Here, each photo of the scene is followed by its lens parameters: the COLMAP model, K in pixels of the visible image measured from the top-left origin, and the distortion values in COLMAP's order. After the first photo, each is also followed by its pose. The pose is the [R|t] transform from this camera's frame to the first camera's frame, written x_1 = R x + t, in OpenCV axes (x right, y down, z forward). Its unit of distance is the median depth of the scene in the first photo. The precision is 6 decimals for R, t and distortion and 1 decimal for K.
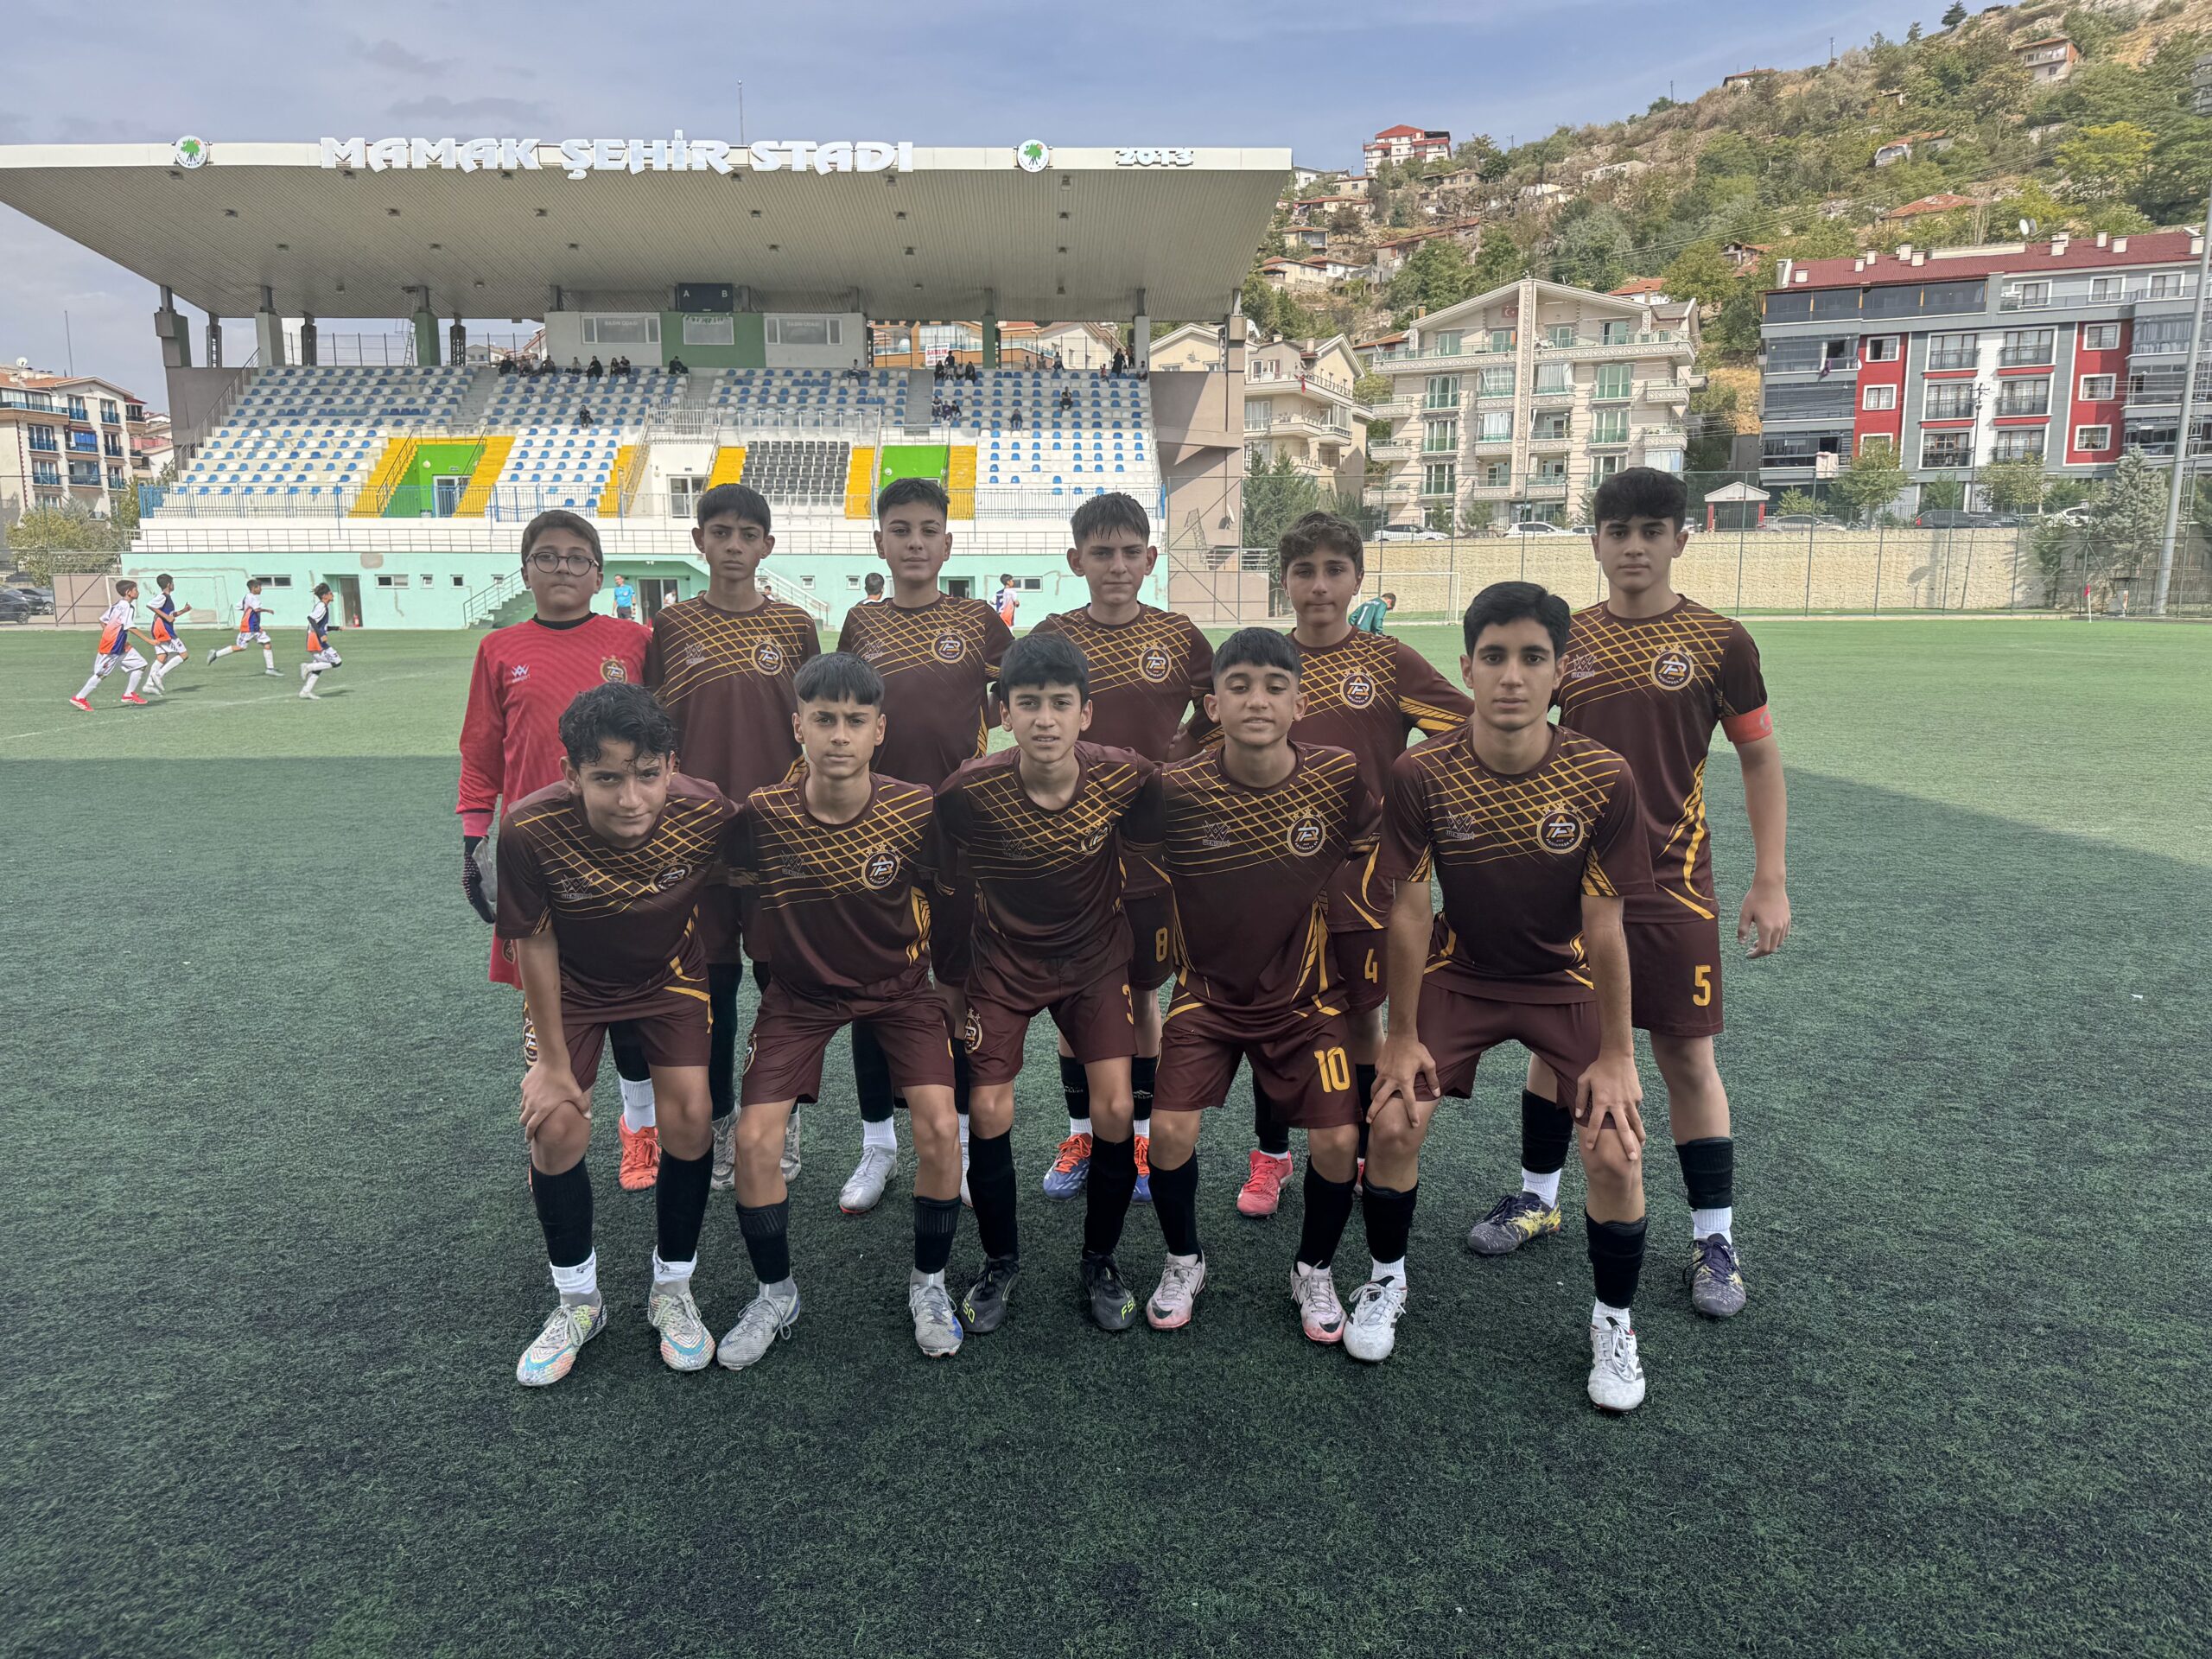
lens RADIAL K [[1597.7, 0, 1094.5], [0, 1597.7, 880.8], [0, 0, 1]] dist [0.068510, -0.080307]
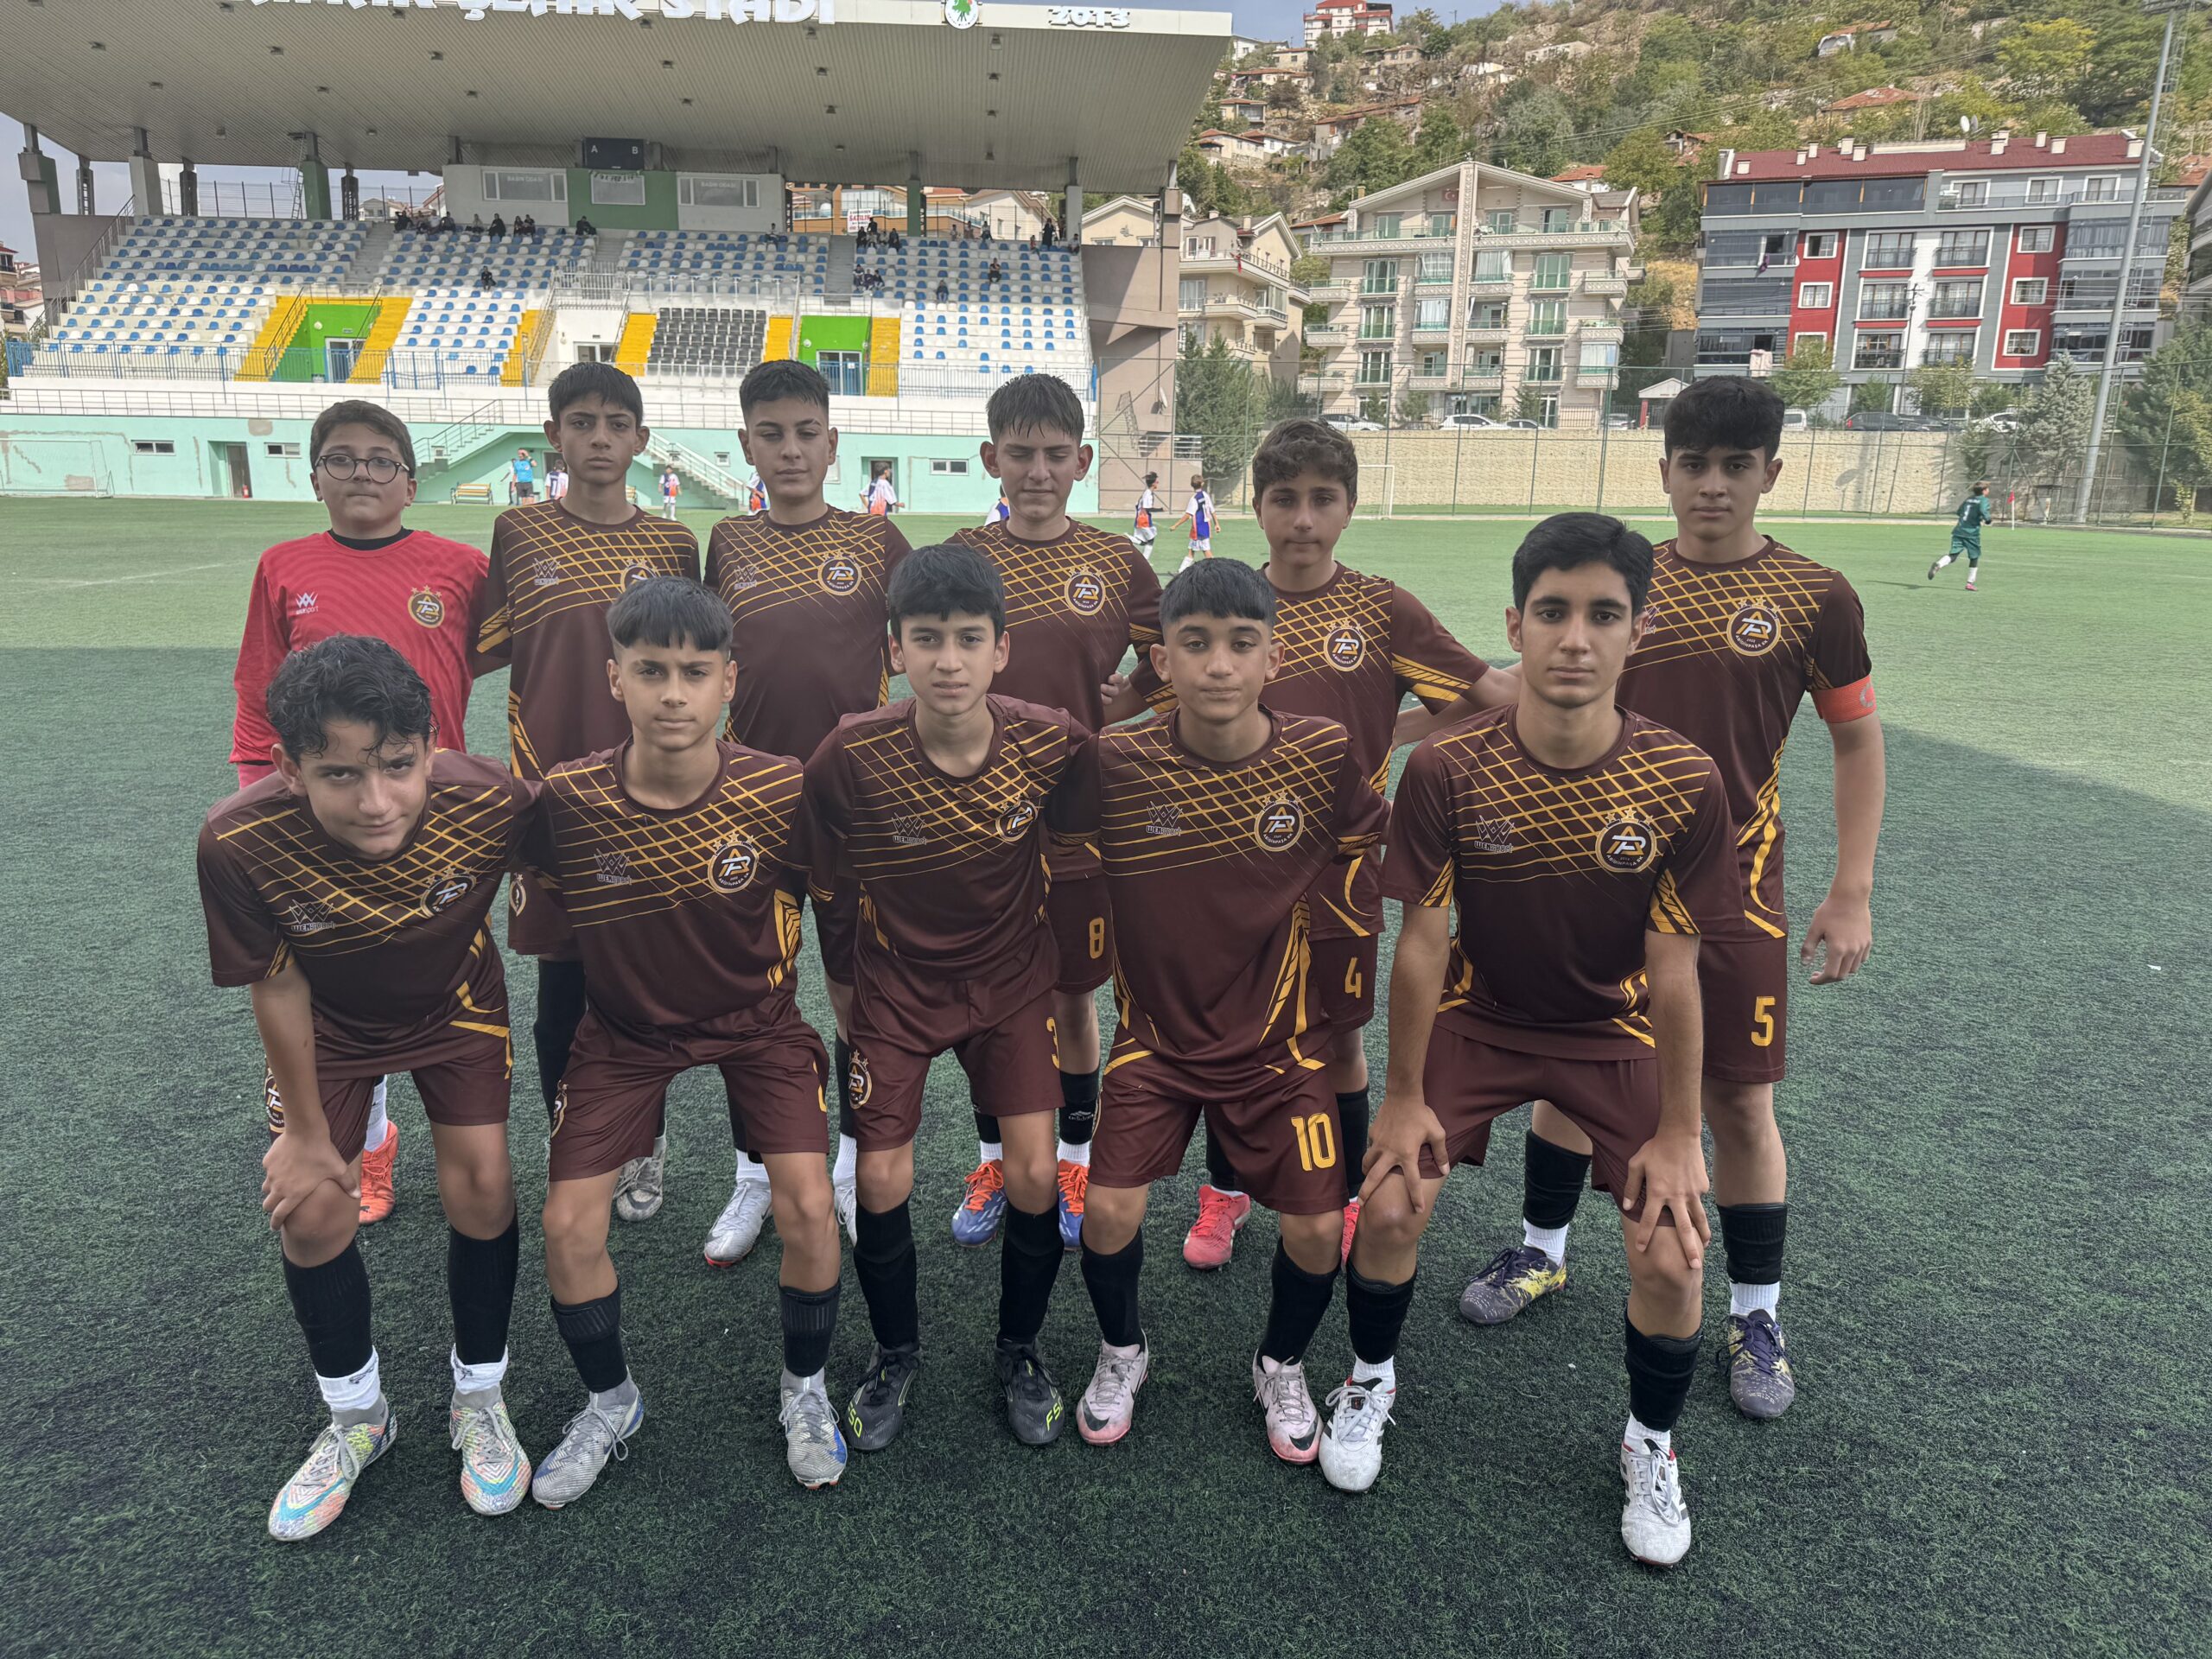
lens RADIAL K [[1597.7, 0, 1093.9], [0, 1597.7, 884.8], [0, 0, 1]] dist [0.068510, -0.080307]
pose [[0.998851, 0.009686, 0.046925, 0.000021], [-0.012946, 0.997486, 0.069667, -0.002486], [-0.046132, -0.070194, 0.996466, 0.009205]]
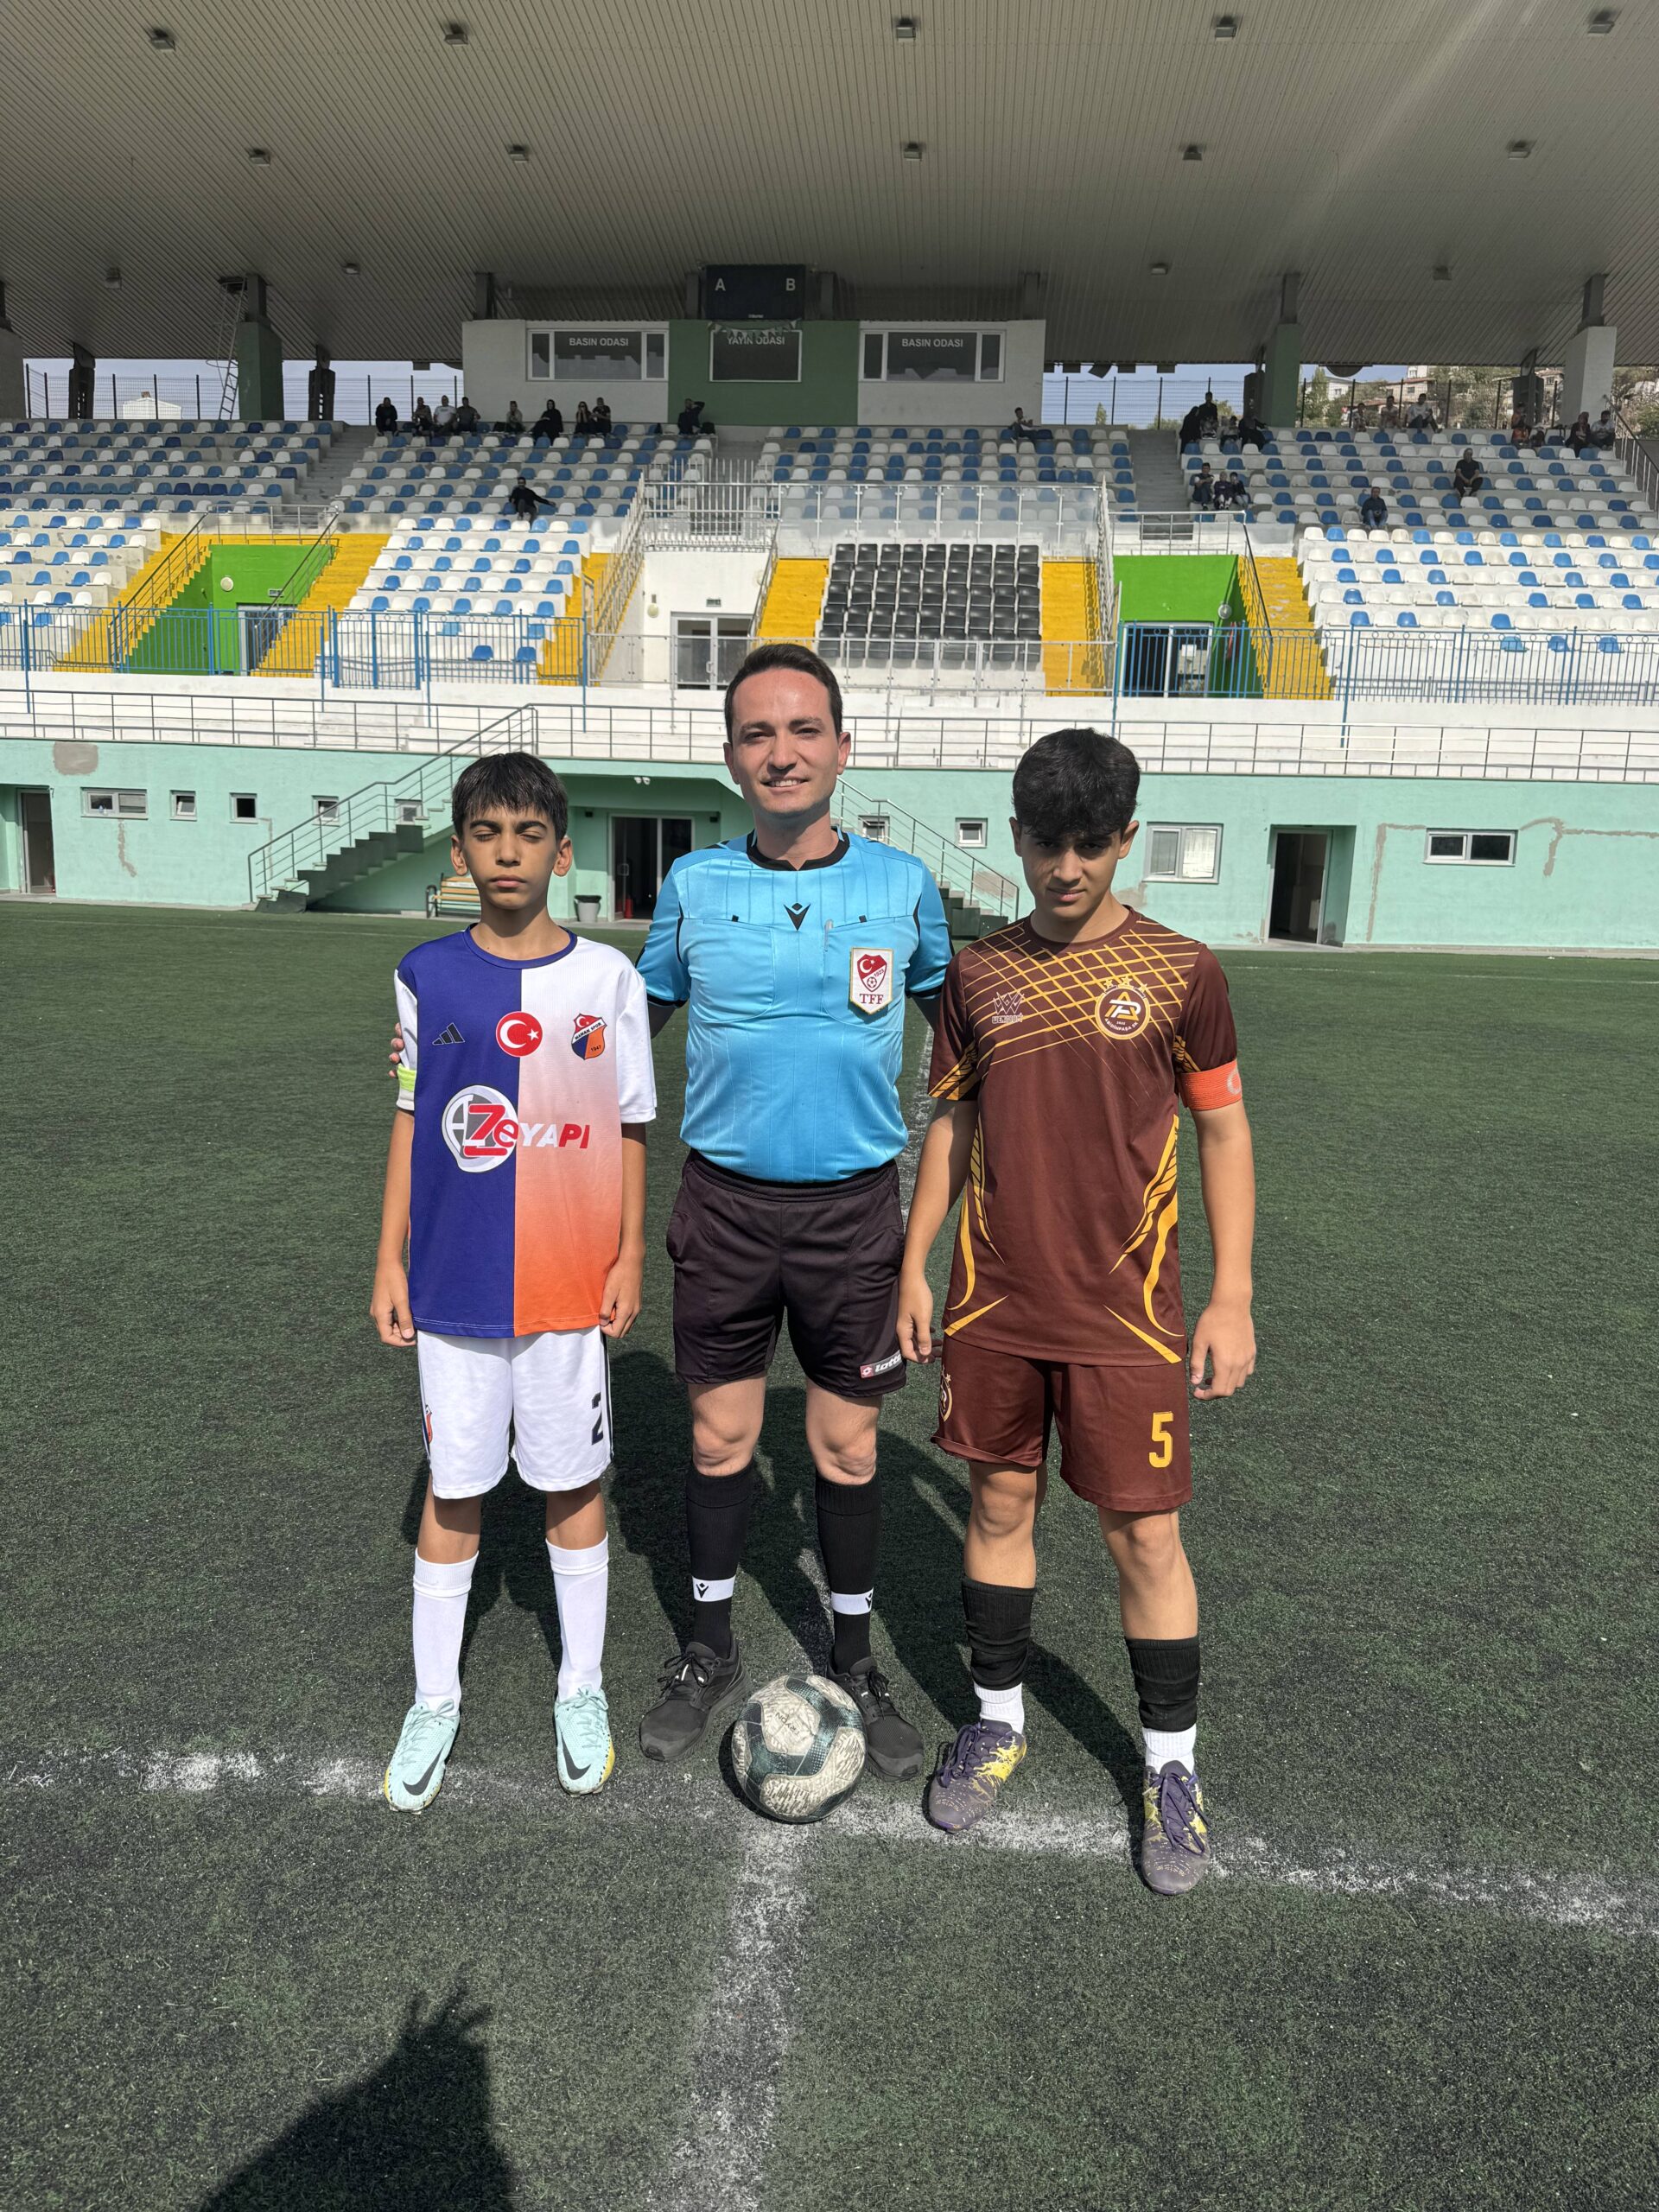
lens RADIAL K [[1597.7, 0, 830.9], [0, 1597.7, 1171.3], [0, 0, 1]] dist [0.068510, -0.080307]
pose [[0.992467, 0.059411, -0.107144, -0.151602], [-0.056914, 0.998035, 0.026212, -0.092422], [0.108491, -0.019917, 0.993898, 0.498338]]
